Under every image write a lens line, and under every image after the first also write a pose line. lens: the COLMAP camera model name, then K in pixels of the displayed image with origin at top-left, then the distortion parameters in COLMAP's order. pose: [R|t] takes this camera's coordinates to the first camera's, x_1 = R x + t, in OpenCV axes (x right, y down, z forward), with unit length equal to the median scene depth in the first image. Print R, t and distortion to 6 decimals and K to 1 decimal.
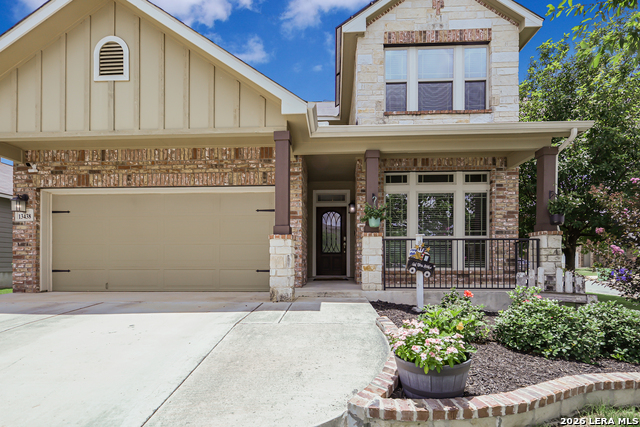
lens RADIAL K [[293.6, 0, 320.5], [0, 293.6, 248.1], [0, 0, 1]] dist [0.000266, -0.000094]
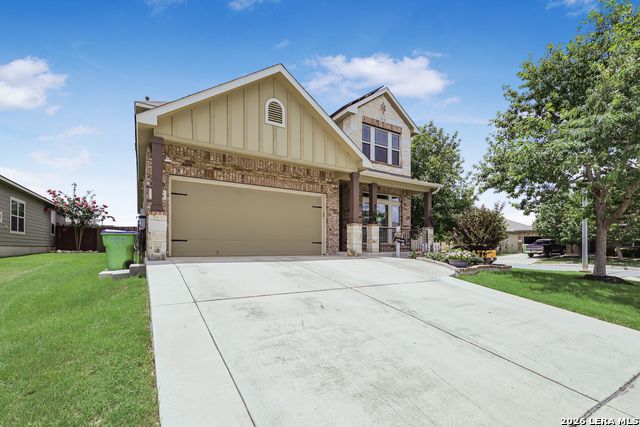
lens RADIAL K [[285.5, 0, 321.2], [0, 285.5, 218.2], [0, 0, 1]] dist [-0.000655, 0.000144]
pose [[0.827192, 0.062586, 0.558423, -1.099725], [-0.038721, 0.997764, -0.054469, 0.025841], [-0.560583, 0.023434, 0.827766, -0.380346]]
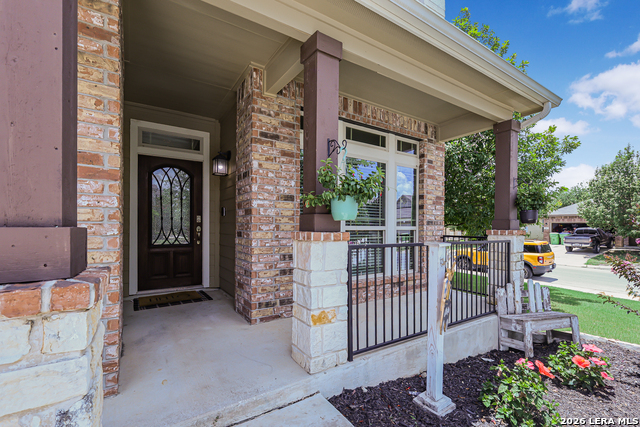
lens RADIAL K [[285.5, 0, 322.5], [0, 285.5, 228.0], [0, 0, 1]] dist [-0.000655, 0.000144]
pose [[0.809411, 0.002945, 0.587235, -0.066082], [-0.035617, 0.998393, 0.044085, -0.067765], [-0.586161, -0.056599, 0.808215, 0.592906]]
